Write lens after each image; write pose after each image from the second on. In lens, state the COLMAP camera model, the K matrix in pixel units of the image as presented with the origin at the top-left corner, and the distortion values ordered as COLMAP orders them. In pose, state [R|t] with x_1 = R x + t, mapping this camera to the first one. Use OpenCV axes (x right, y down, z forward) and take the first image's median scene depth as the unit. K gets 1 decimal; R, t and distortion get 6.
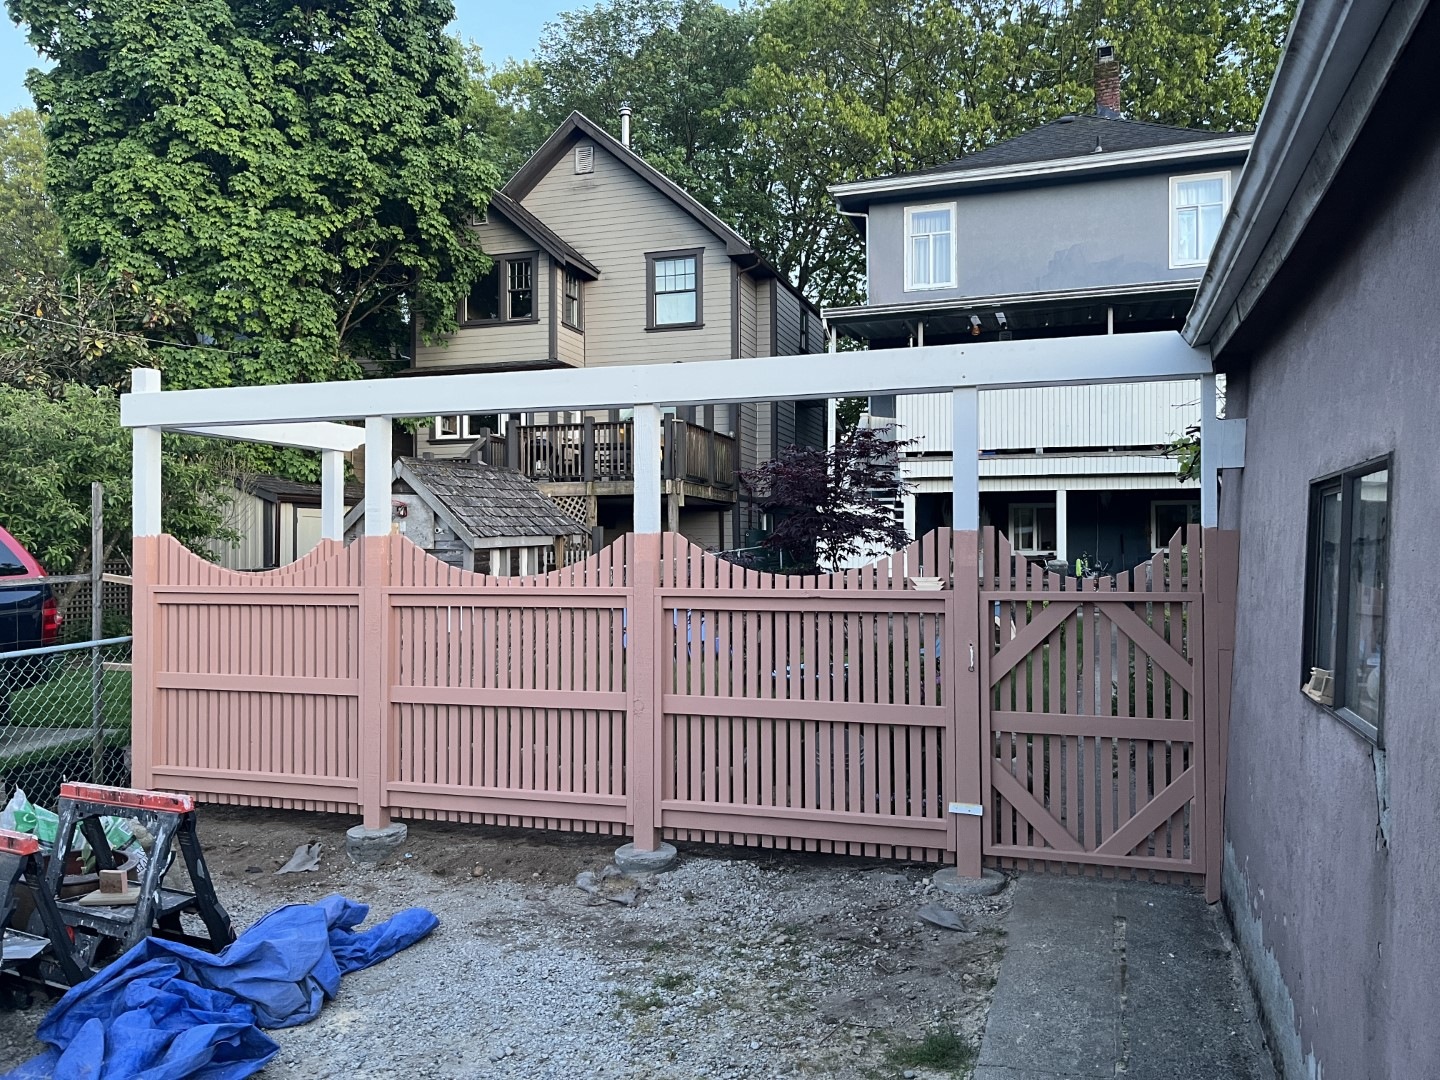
lens RADIAL K [[1089.8, 0, 716.6], [0, 1089.8, 542.7], [0, 0, 1]] dist [0.059883, -0.081792]
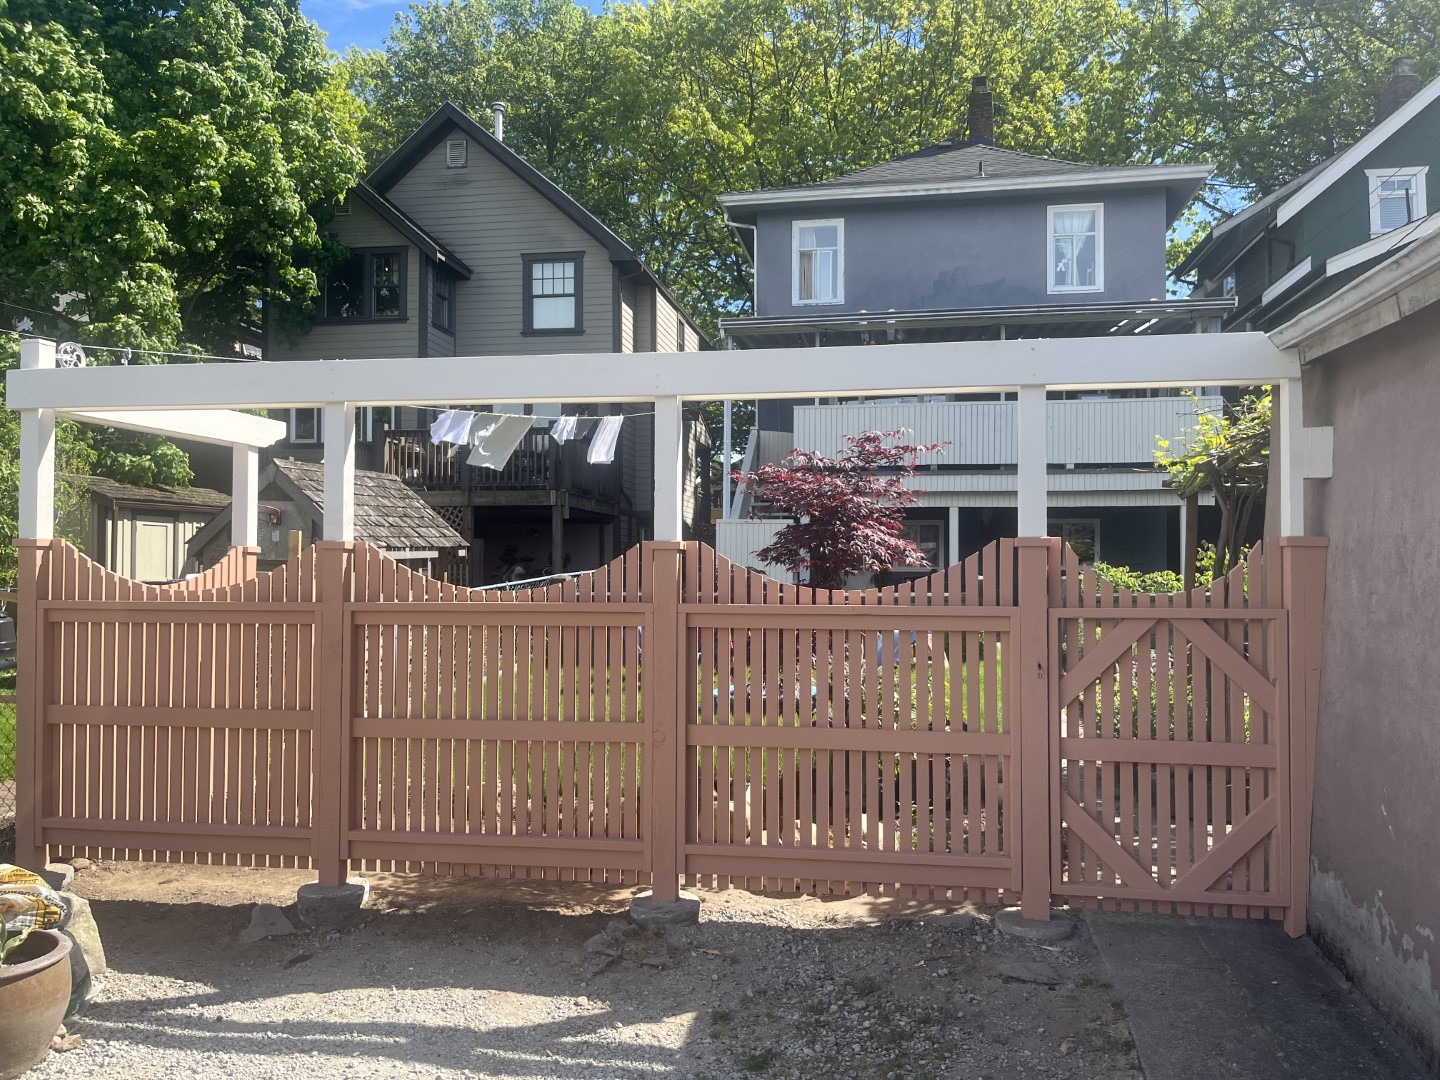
lens RADIAL K [[1089.8, 0, 711.4], [0, 1089.8, 539.5], [0, 0, 1]] dist [0.059883, -0.081792]
pose [[0.987474, 0.010243, 0.157450, -0.053866], [-0.007256, 0.999783, -0.019537, 0.002134], [-0.157616, 0.018149, 0.987334, 0.037455]]
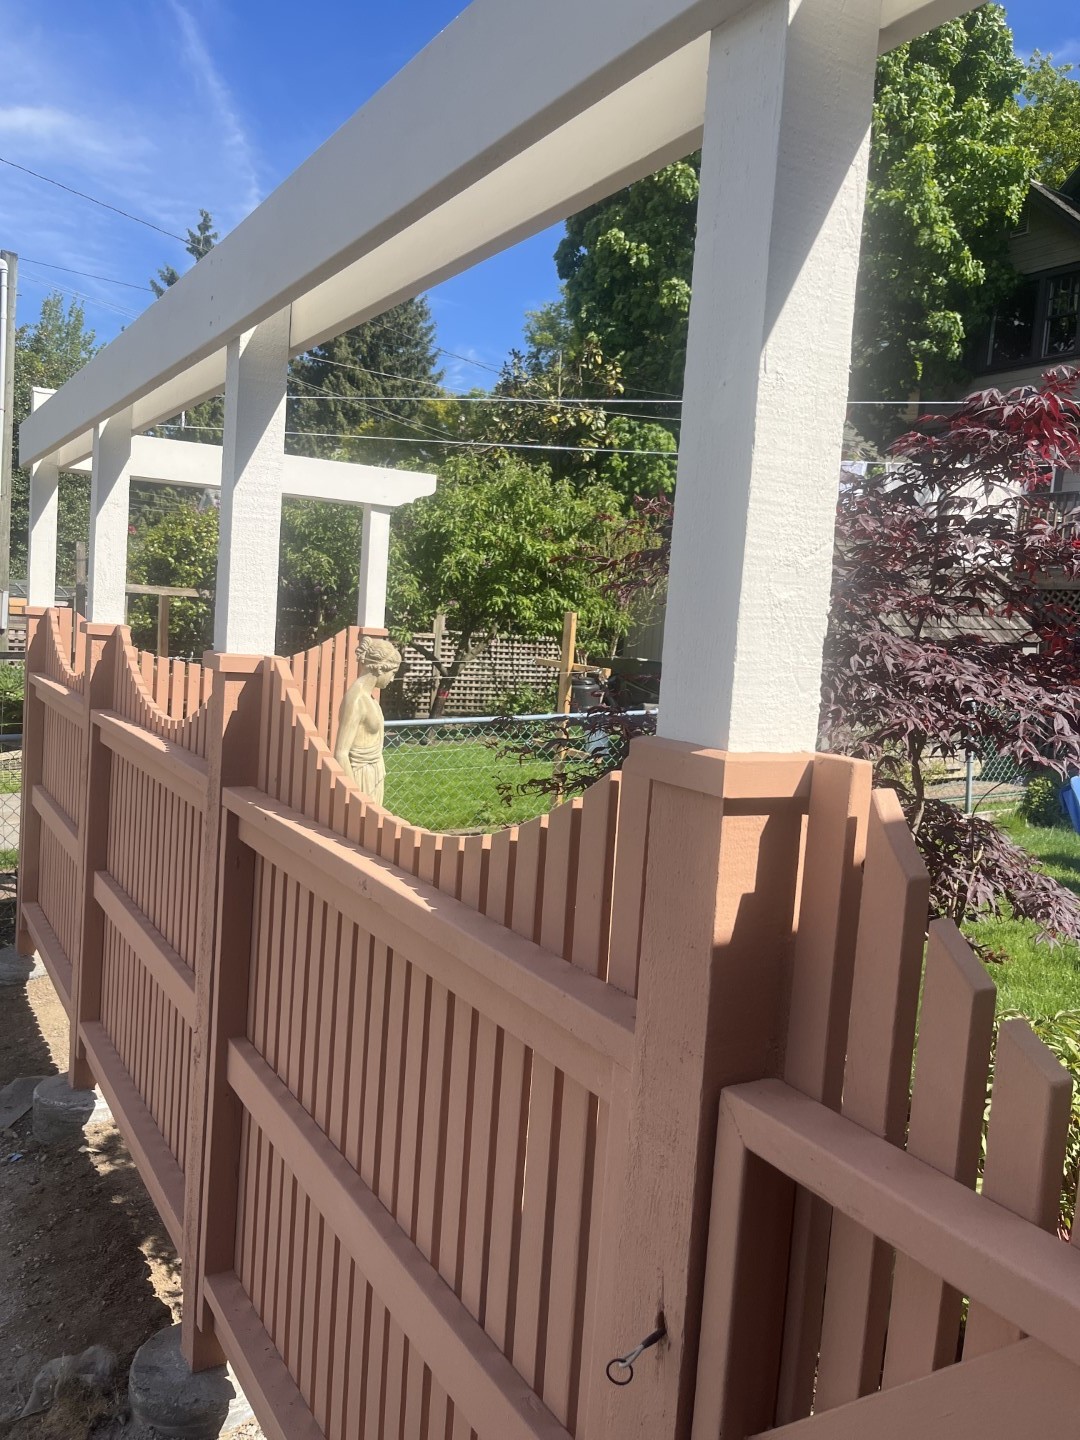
lens RADIAL K [[1089.8, 0, 553.1], [0, 1089.8, 710.7], [0, 0, 1]] dist [0.059883, -0.081792]
pose [[0.773940, 0.108281, -0.623932, 0.064499], [-0.063677, 0.993586, 0.093447, -0.008555], [0.630049, -0.032592, 0.775871, 0.195043]]
